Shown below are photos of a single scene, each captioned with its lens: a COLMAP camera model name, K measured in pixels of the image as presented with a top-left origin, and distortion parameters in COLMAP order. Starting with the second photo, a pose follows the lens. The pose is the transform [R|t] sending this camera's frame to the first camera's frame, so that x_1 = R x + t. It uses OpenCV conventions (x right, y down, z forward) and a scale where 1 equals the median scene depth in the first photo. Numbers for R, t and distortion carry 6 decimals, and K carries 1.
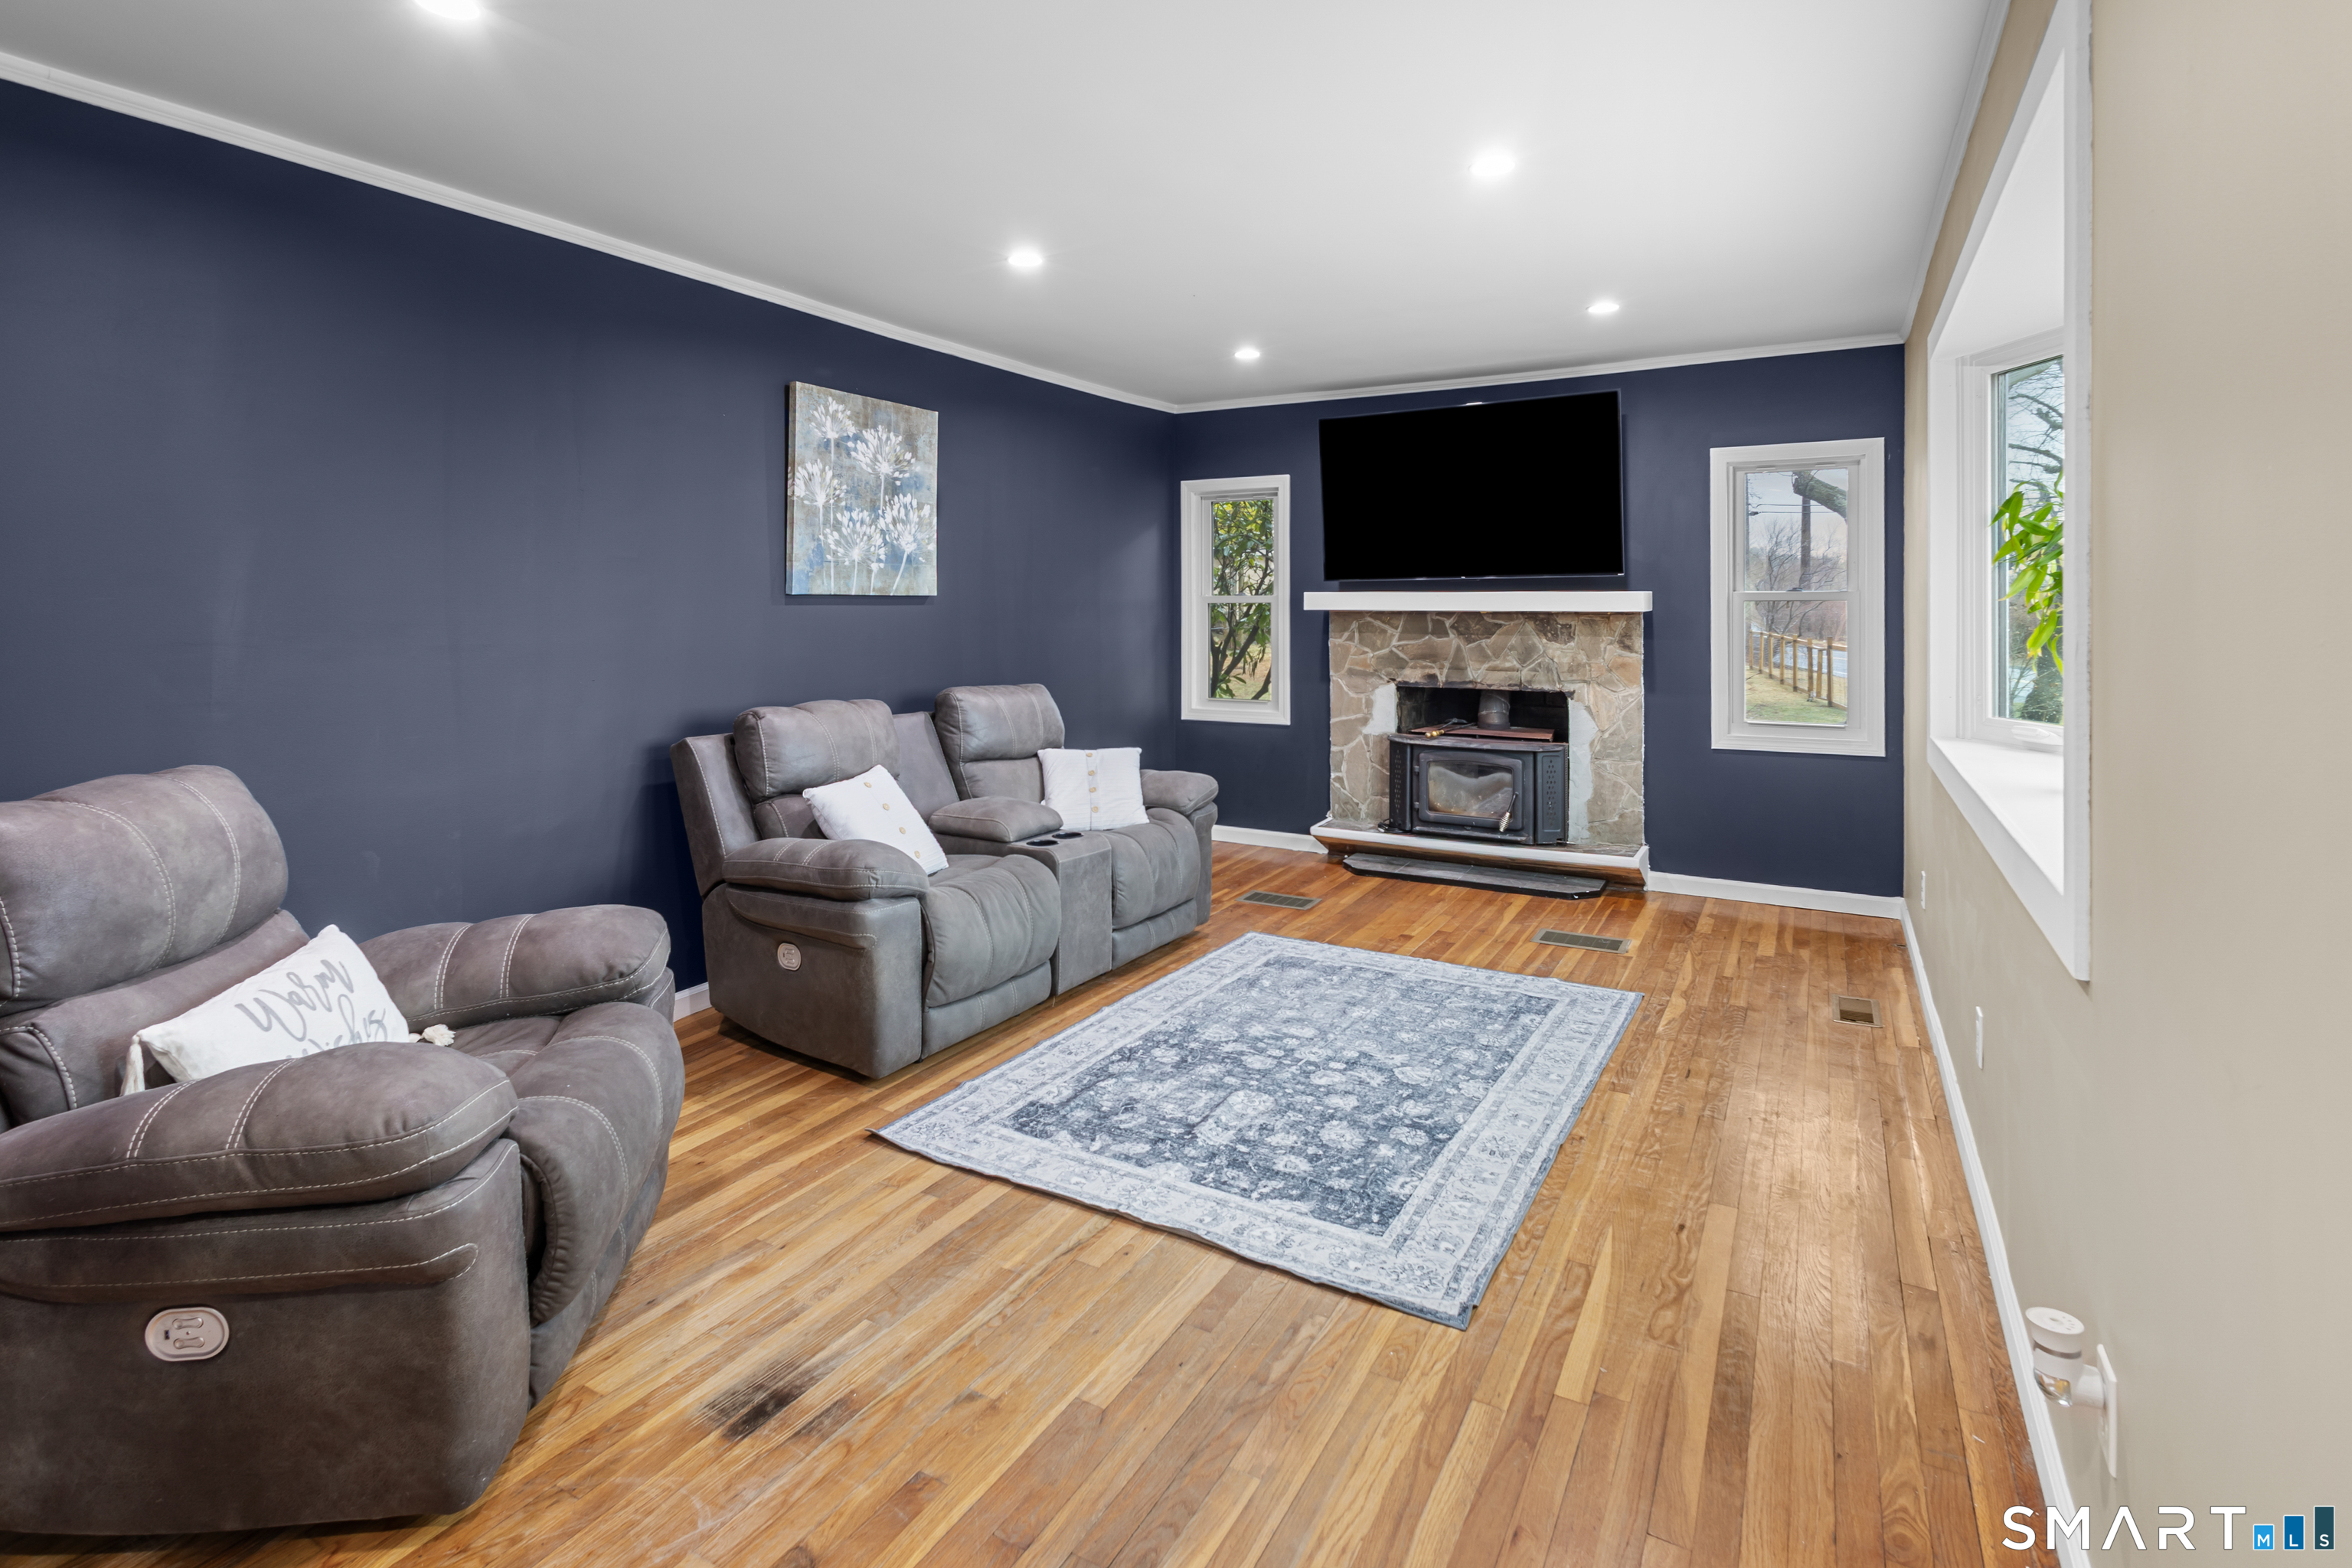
lens RADIAL K [[1137.0, 0, 1182.0], [0, 1137.0, 610.6], [0, 0, 1]] dist [0.005456, 0.001566]
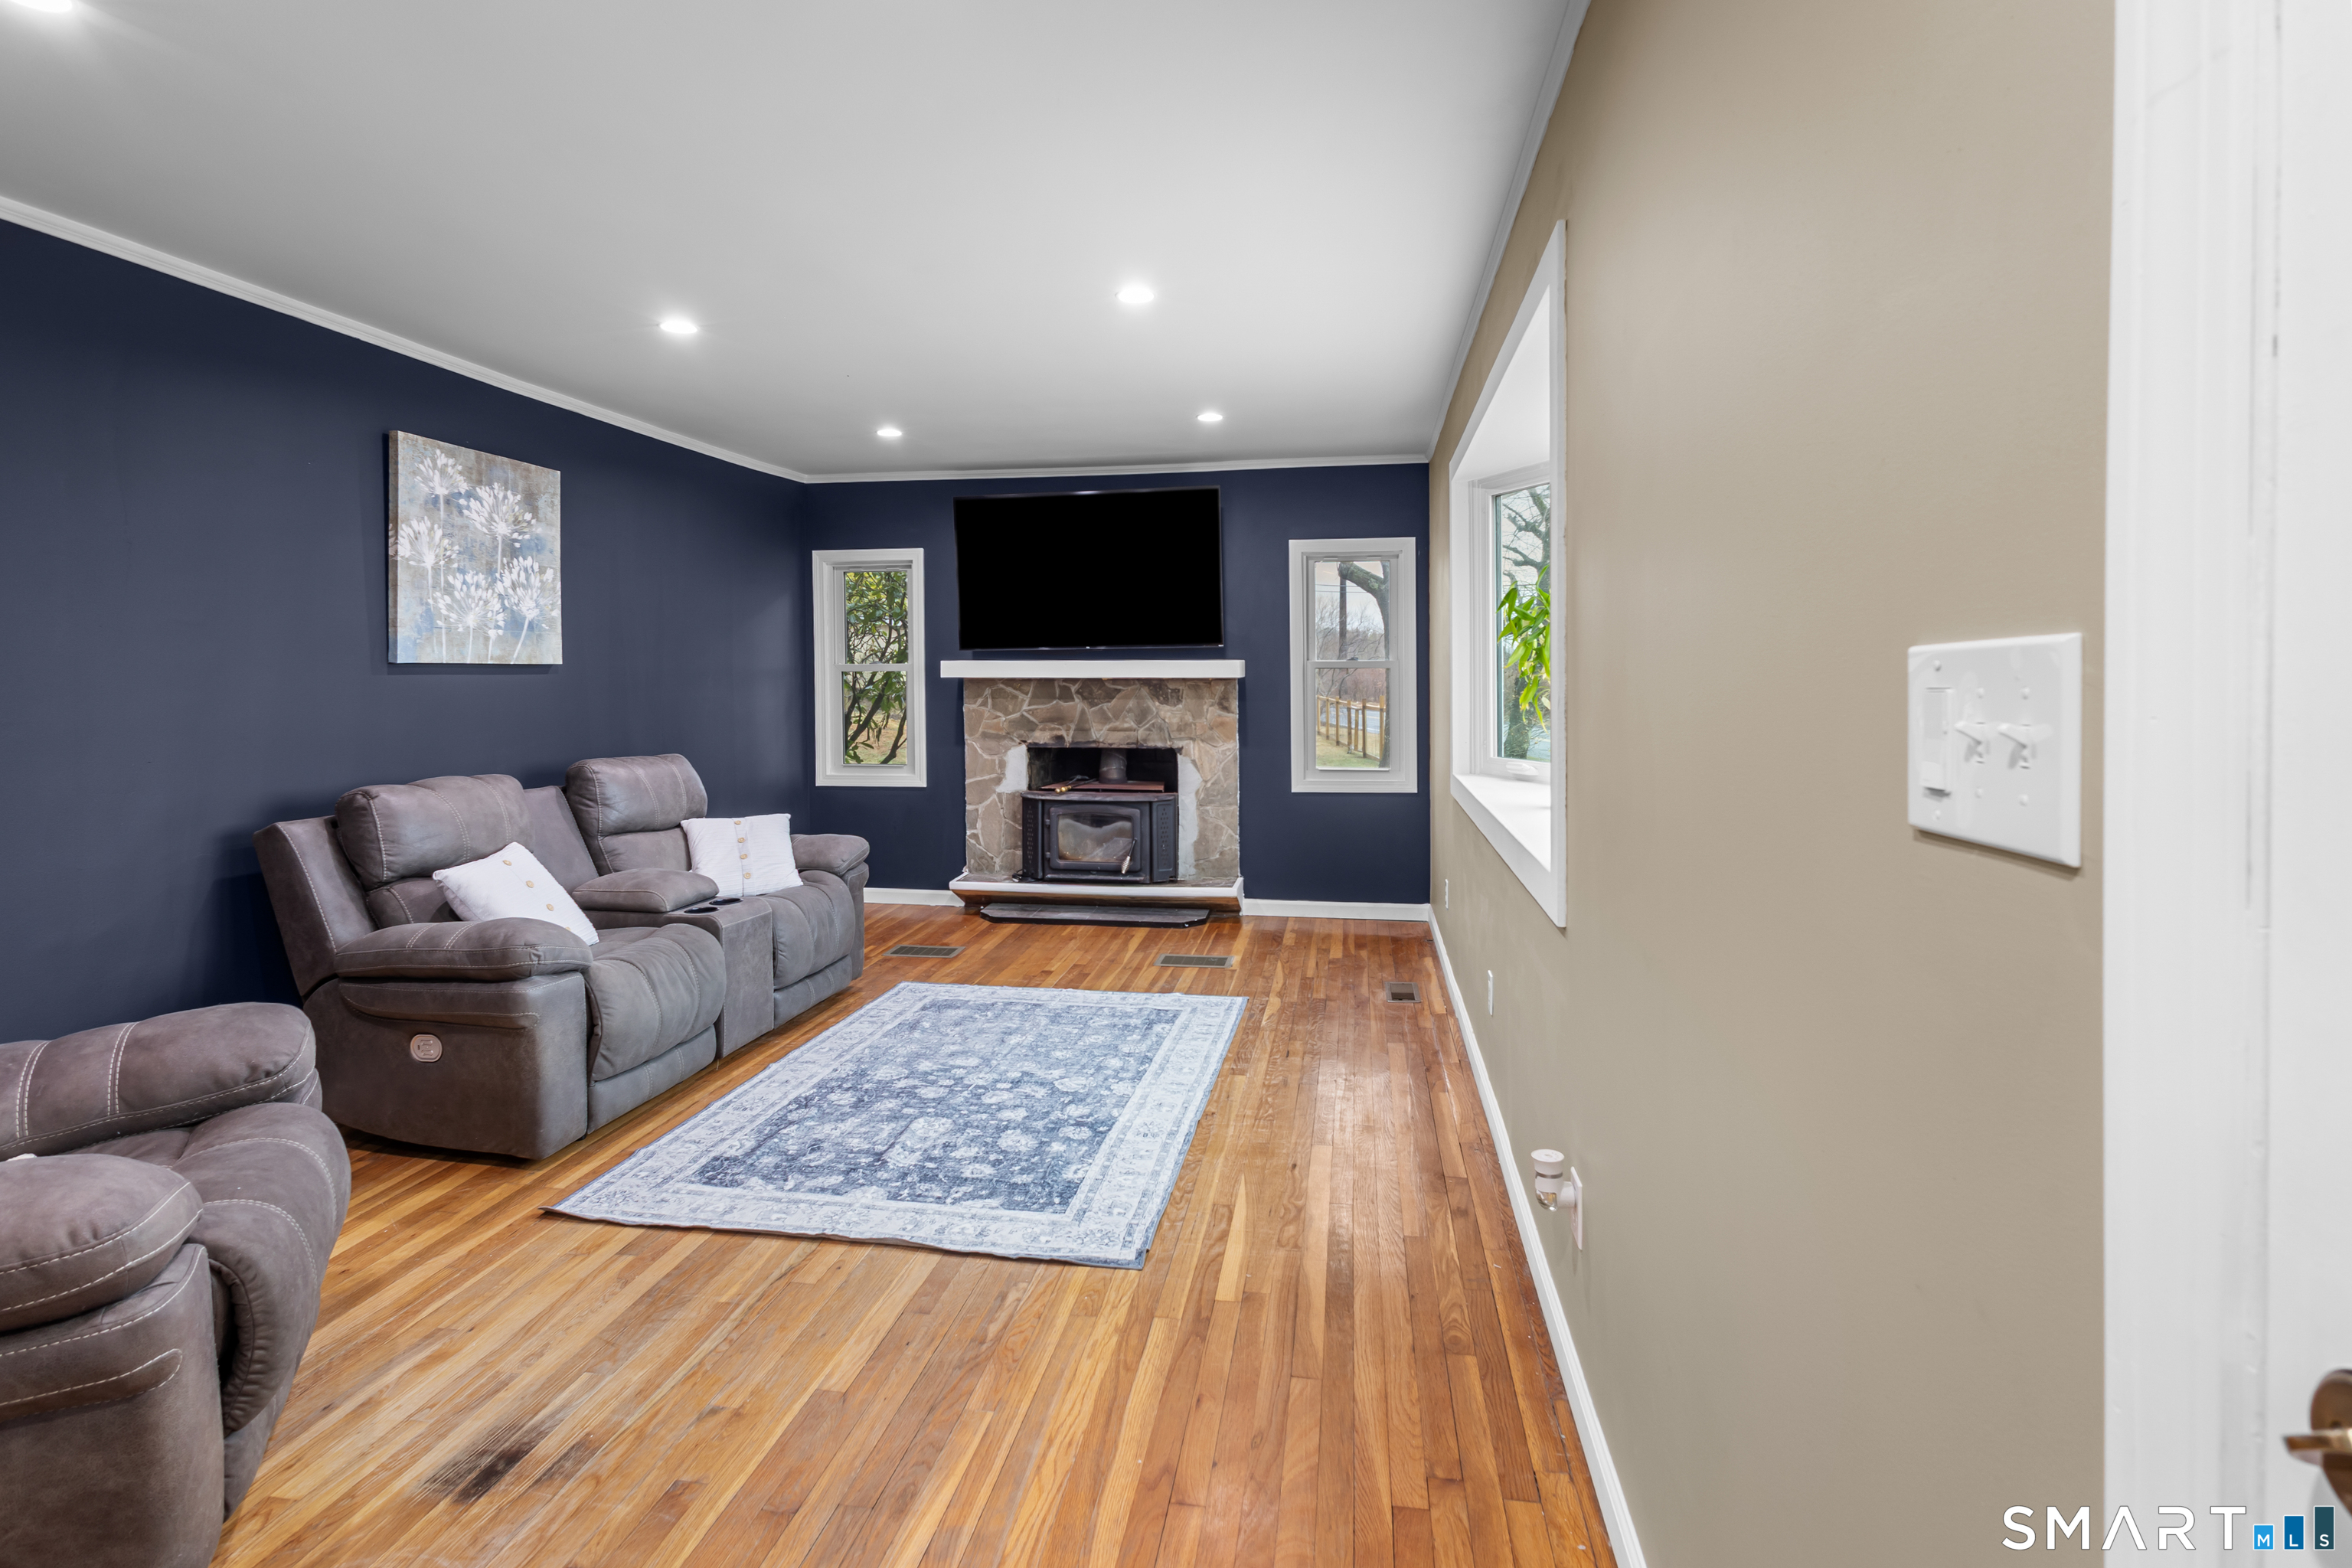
lens RADIAL K [[1137.0, 0, 1166.1], [0, 1137.0, 687.6], [0, 0, 1]] dist [0.005456, 0.001566]
pose [[0.937322, -0.007417, 0.348386, -0.102698], [0.004522, 0.999948, 0.009121, 0.000003], [-0.348436, -0.006974, 0.937307, -0.100397]]
